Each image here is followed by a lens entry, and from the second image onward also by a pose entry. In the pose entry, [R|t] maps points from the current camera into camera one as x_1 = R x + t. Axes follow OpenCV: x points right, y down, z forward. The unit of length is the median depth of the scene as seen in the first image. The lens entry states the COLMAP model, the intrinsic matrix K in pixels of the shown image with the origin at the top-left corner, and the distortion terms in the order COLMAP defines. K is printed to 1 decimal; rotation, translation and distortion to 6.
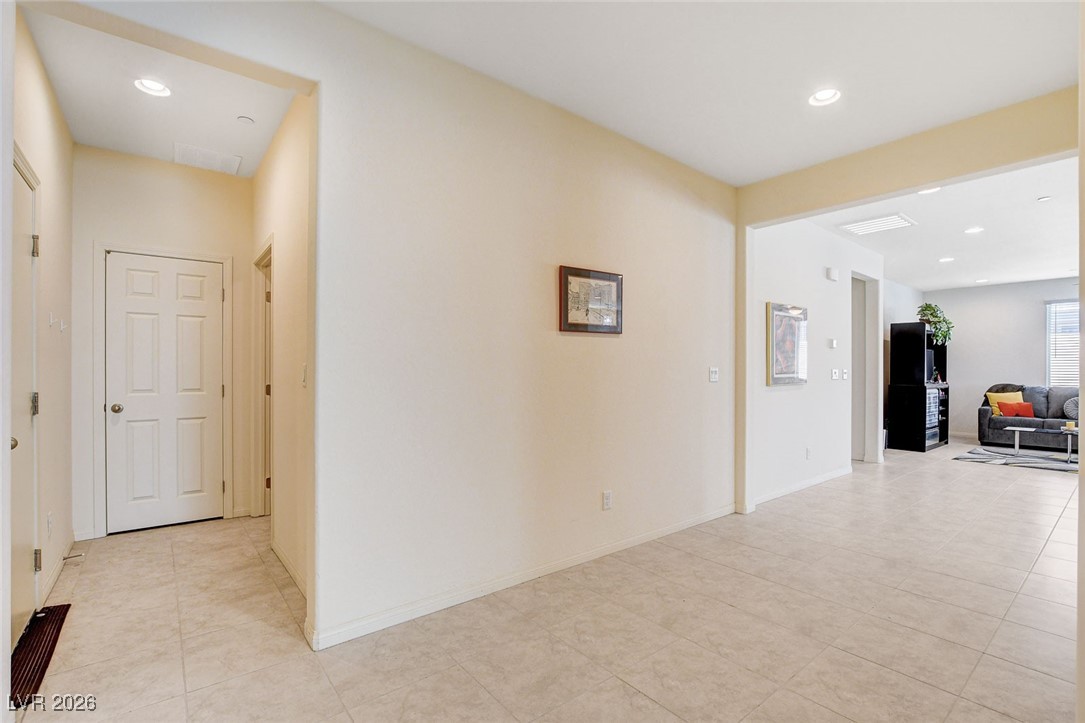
lens RADIAL K [[496.8, 0, 543.2], [0, 496.8, 375.8], [0, 0, 1]] dist [-0.000117, 0.001036]
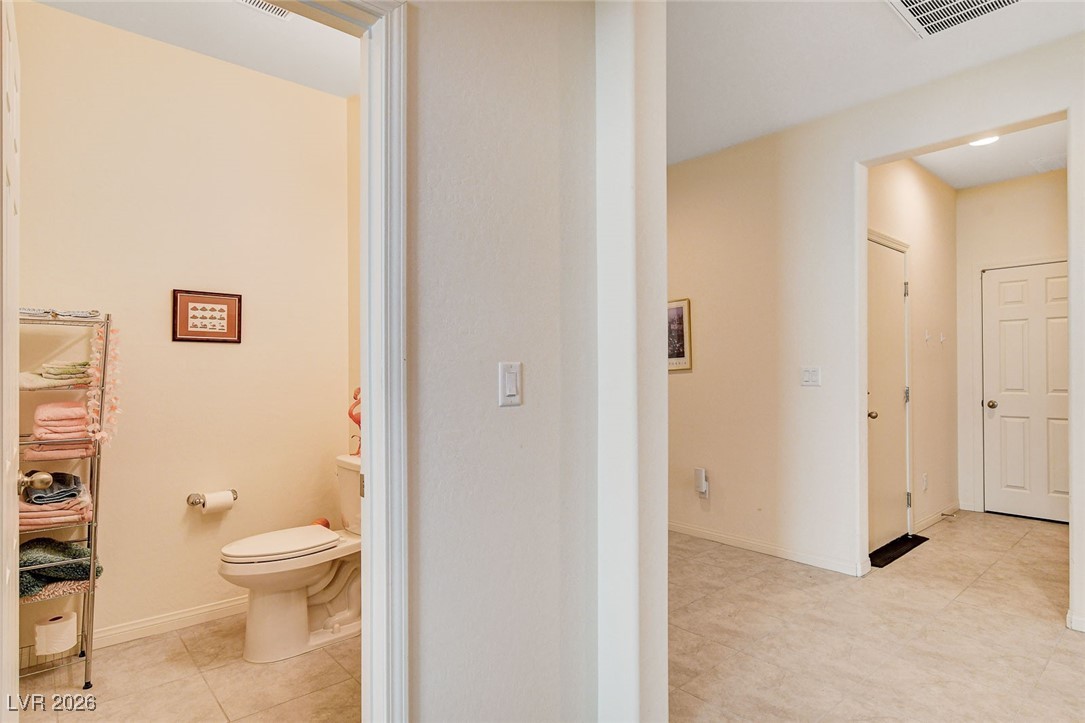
lens RADIAL K [[589.9, 0, 542.4], [0, 589.9, 364.2], [0, 0, 1]] dist [-0.000793, 0.000436]
pose [[0.075207, -0.016052, -0.997039, 0.629744], [-0.004829, 0.999853, -0.016461, -0.000534], [0.997156, 0.006052, 0.075118, -0.214056]]
